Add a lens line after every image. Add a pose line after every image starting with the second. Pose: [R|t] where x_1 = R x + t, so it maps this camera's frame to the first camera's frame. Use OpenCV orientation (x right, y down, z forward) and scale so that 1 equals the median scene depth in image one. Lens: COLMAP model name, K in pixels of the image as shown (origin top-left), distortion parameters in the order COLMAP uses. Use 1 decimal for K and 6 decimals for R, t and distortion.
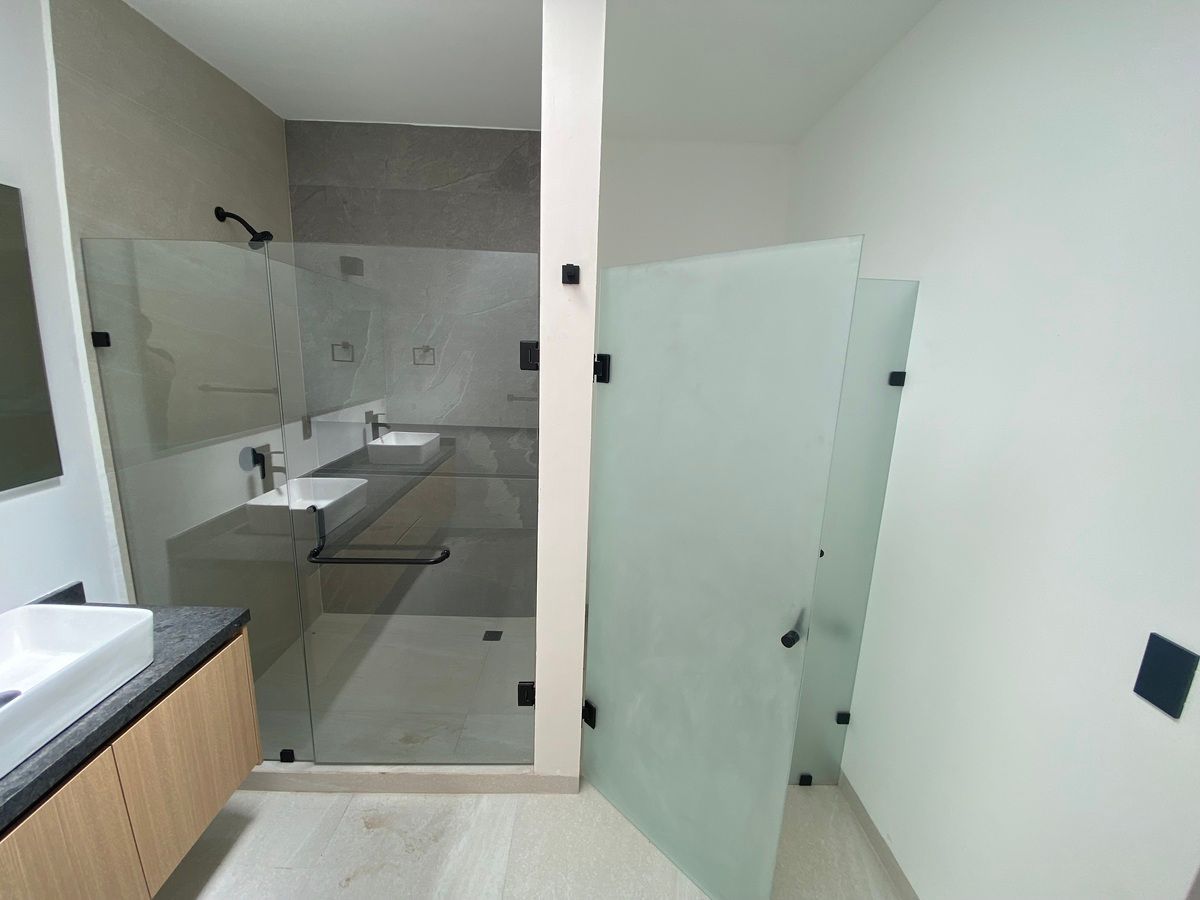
lens RADIAL K [[482.8, 0, 595.9], [0, 482.8, 451.9], [0, 0, 1]] dist [0.019997, -0.019537]
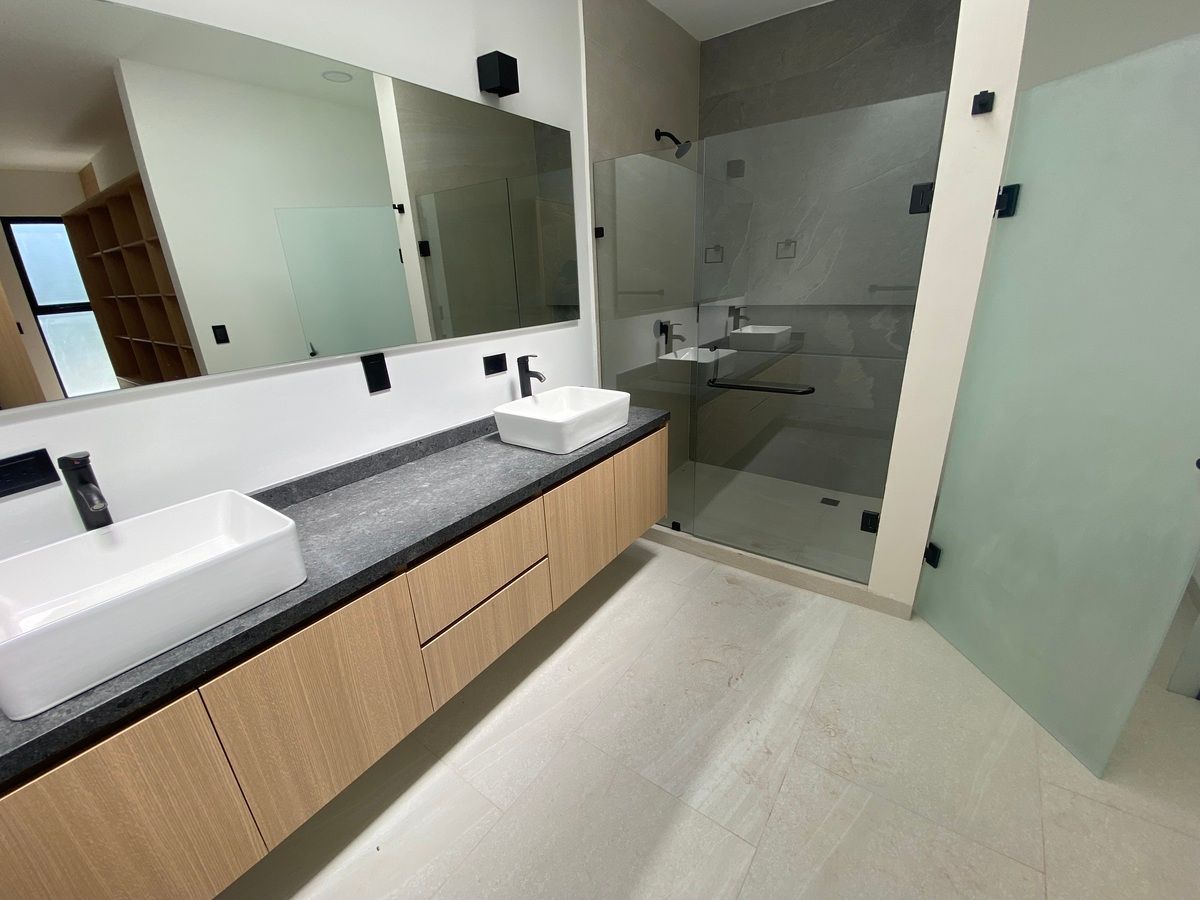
lens RADIAL K [[482.8, 0, 595.9], [0, 482.8, 451.9], [0, 0, 1]] dist [0.019997, -0.019537]
pose [[0.799119, 0.133279, -0.586213, -0.010583], [-0.052304, 0.986831, 0.153063, 0.194342], [0.598893, -0.091654, 0.795567, -0.276707]]
